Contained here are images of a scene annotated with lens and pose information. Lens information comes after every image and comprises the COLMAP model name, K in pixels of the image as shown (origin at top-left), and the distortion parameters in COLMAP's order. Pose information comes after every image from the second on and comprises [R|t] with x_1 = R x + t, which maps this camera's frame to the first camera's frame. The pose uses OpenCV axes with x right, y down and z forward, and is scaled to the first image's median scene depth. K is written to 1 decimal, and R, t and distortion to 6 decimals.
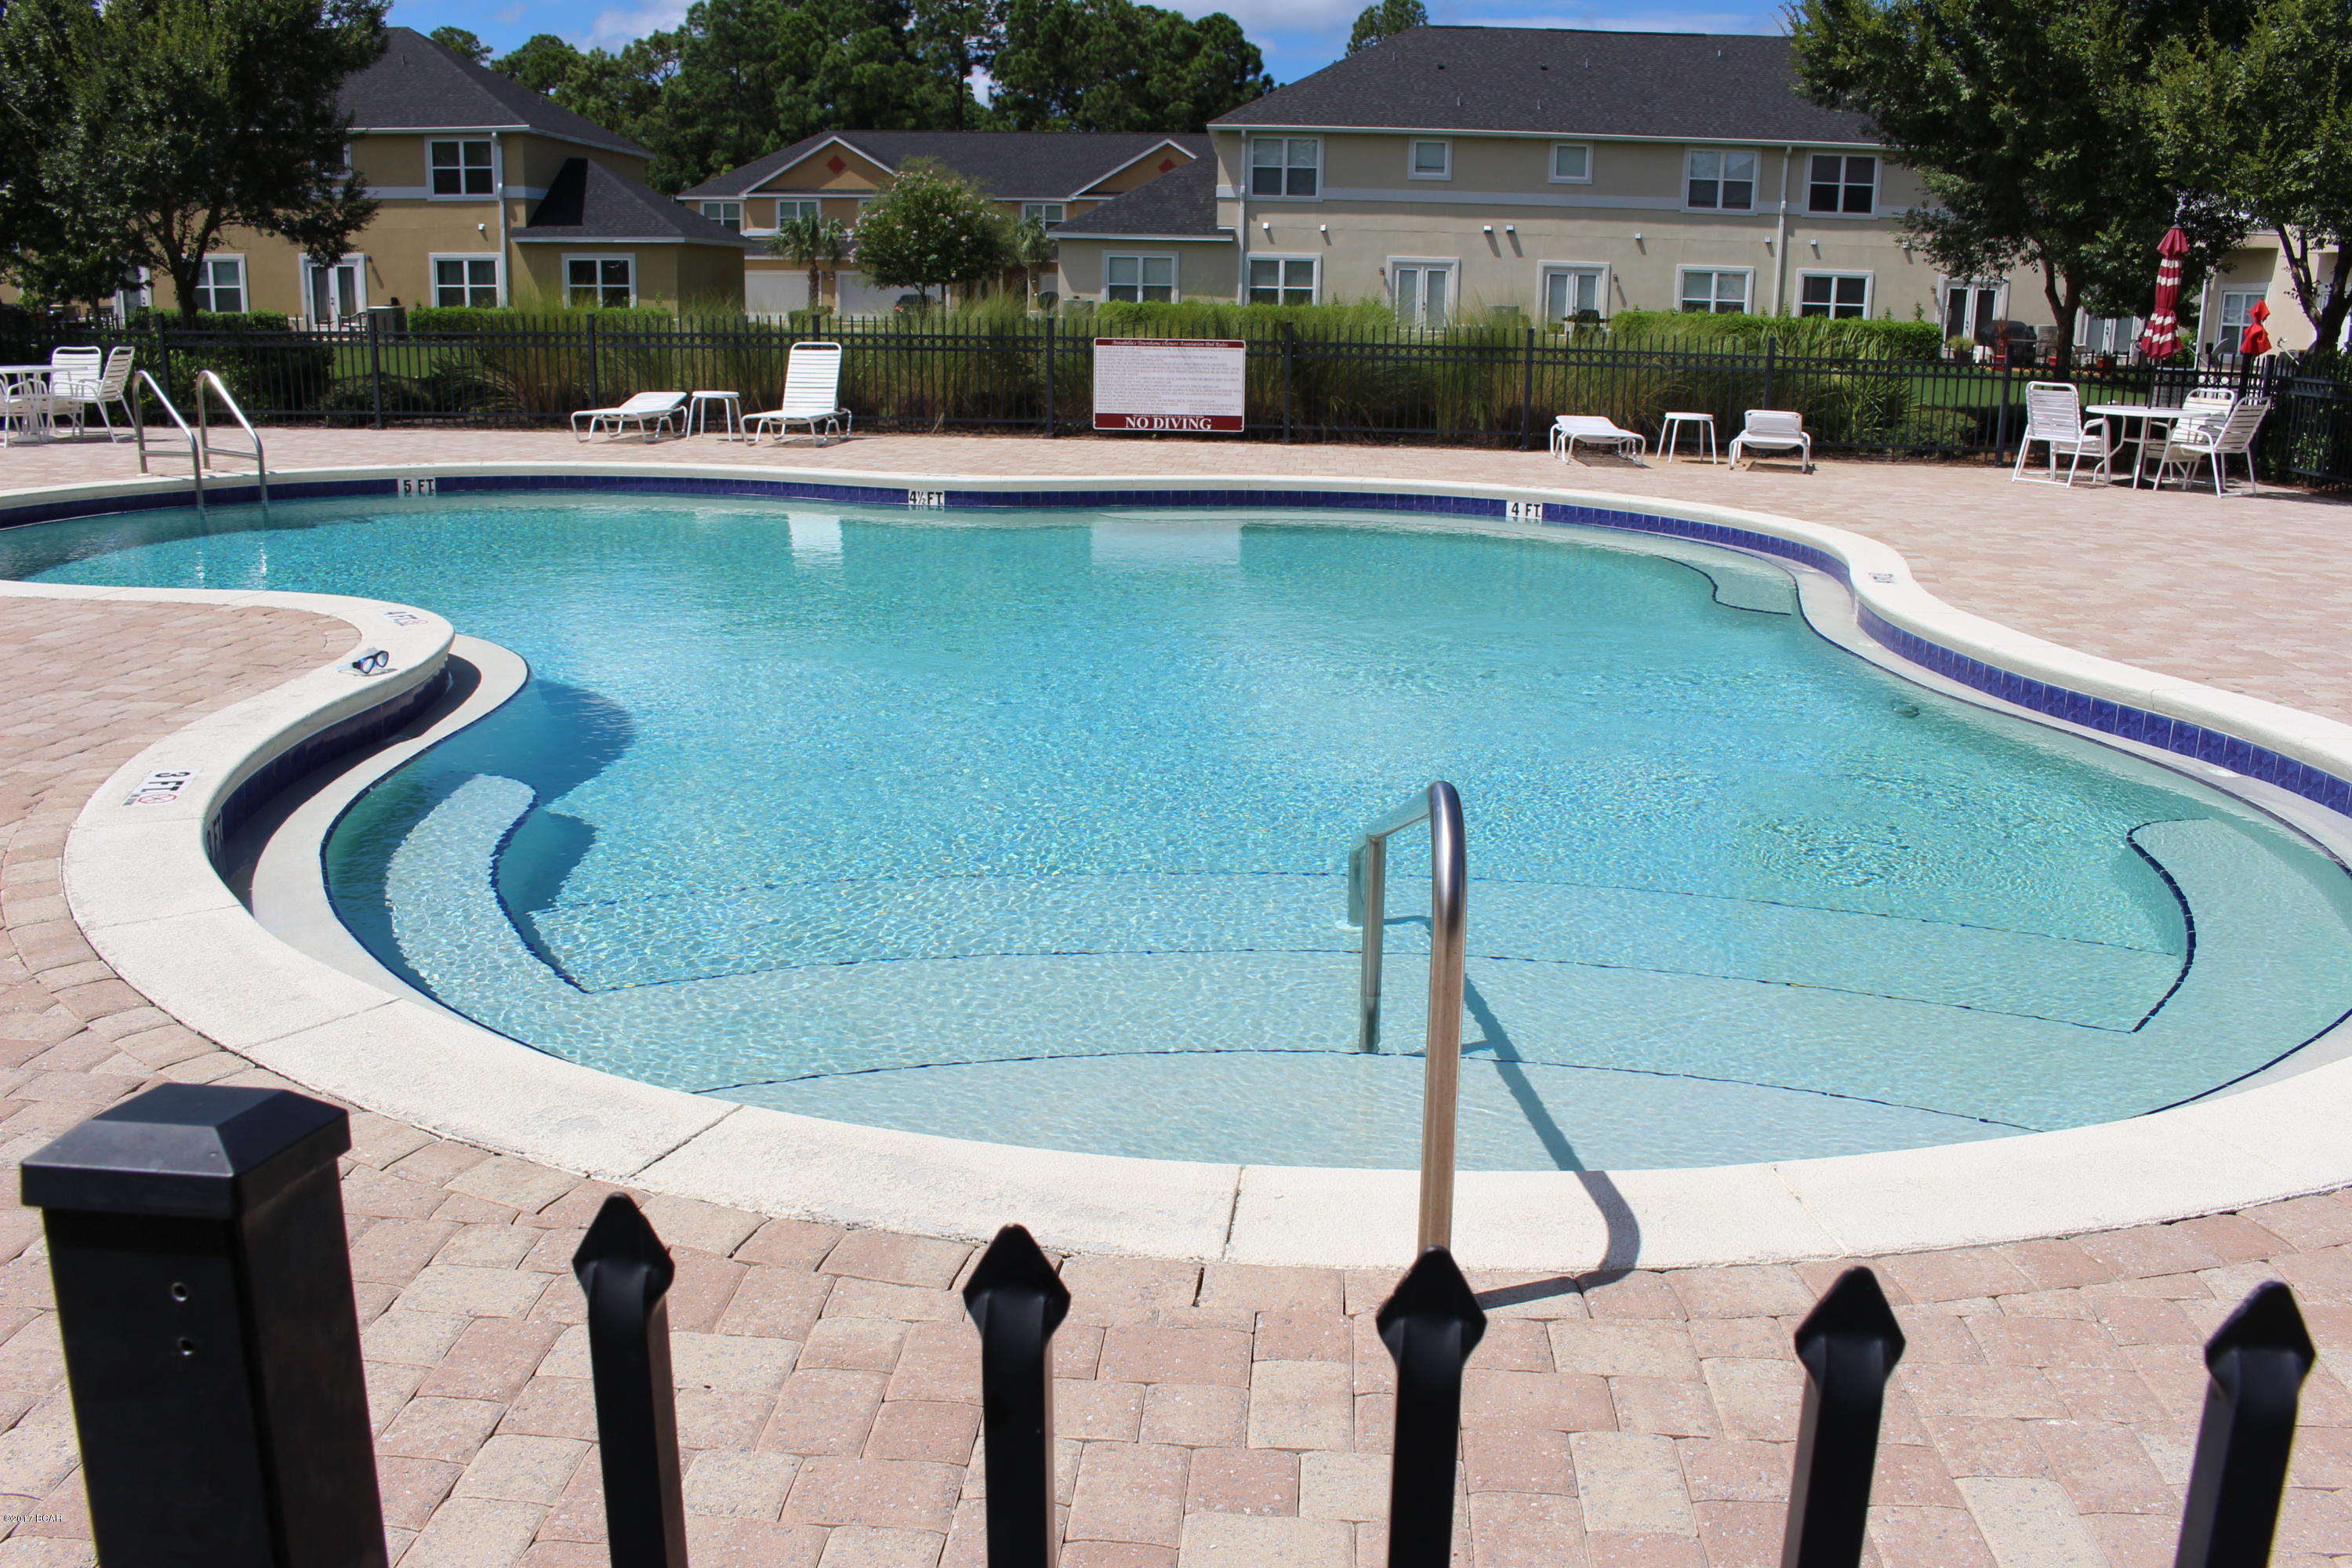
lens RADIAL K [[2001.1, 0, 1170.7], [0, 2001.1, 779.0], [0, 0, 1]] dist [-0.132428, 0.107689]
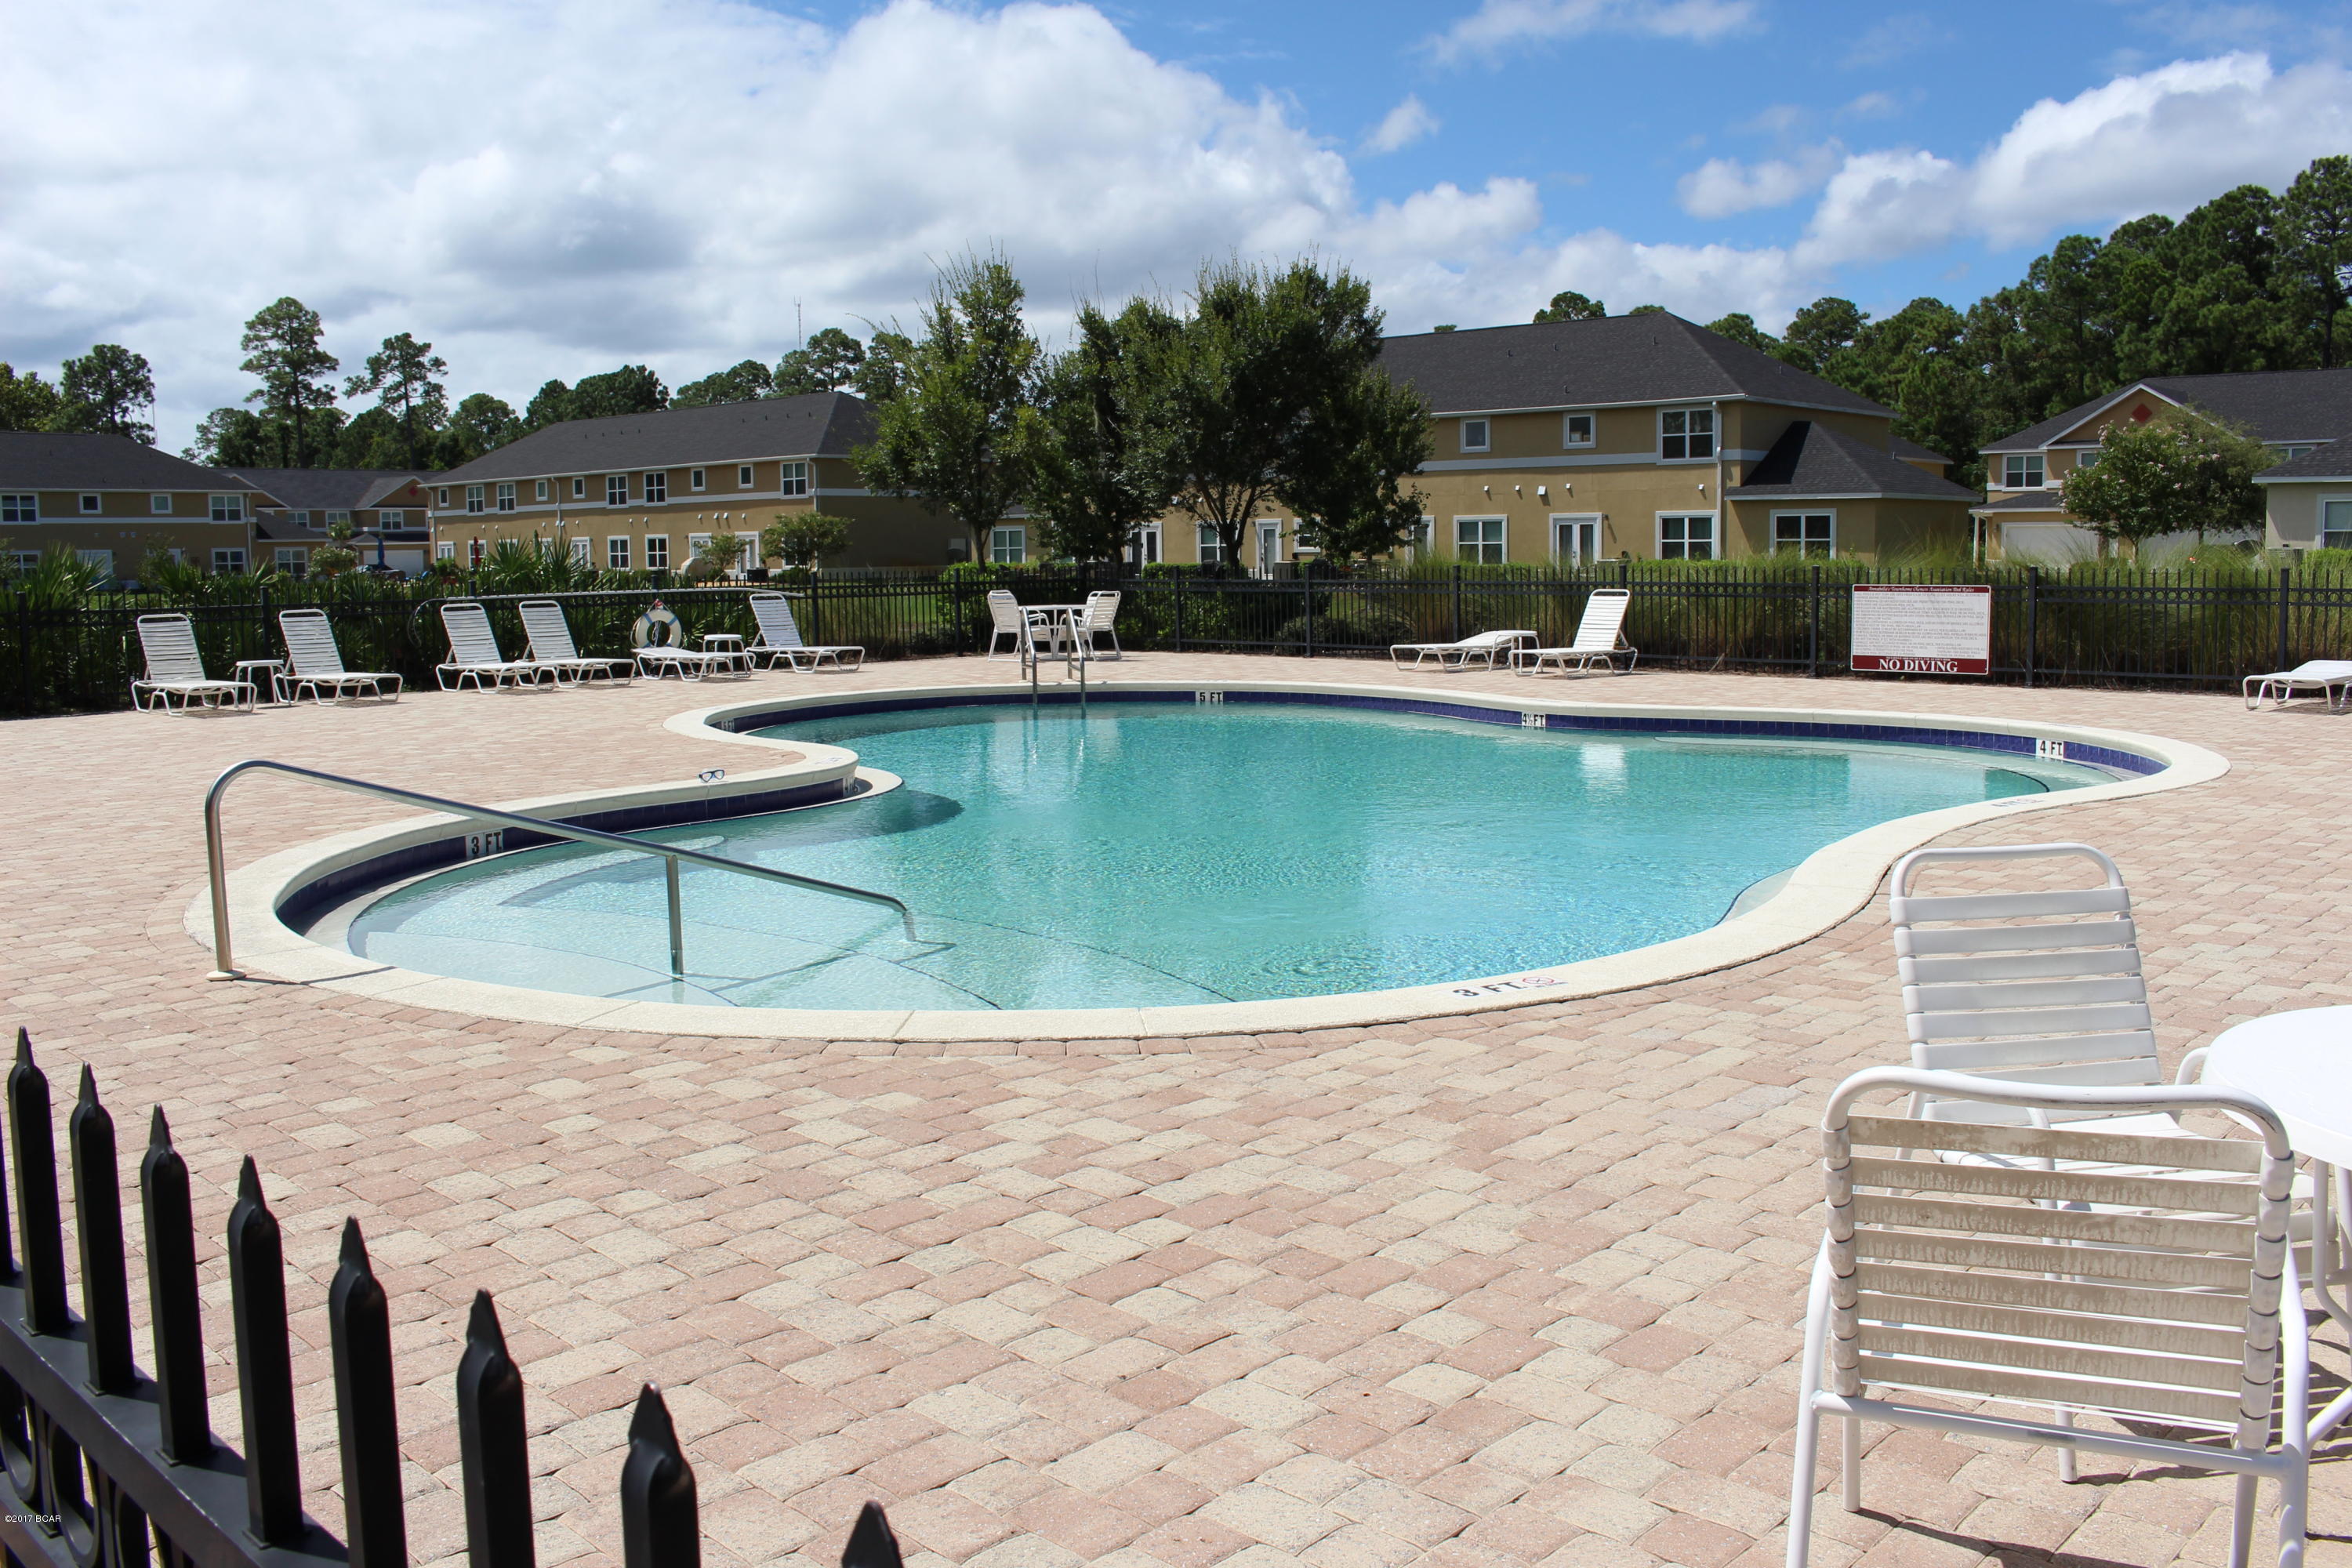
lens RADIAL K [[2001.1, 0, 1170.7], [0, 2001.1, 779.0], [0, 0, 1]] dist [-0.132428, 0.107689]
pose [[0.769015, 0.046724, -0.637521, 0.346567], [-0.126174, 0.988799, -0.079730, 0.010293], [0.626654, 0.141752, 0.766297, -0.018874]]
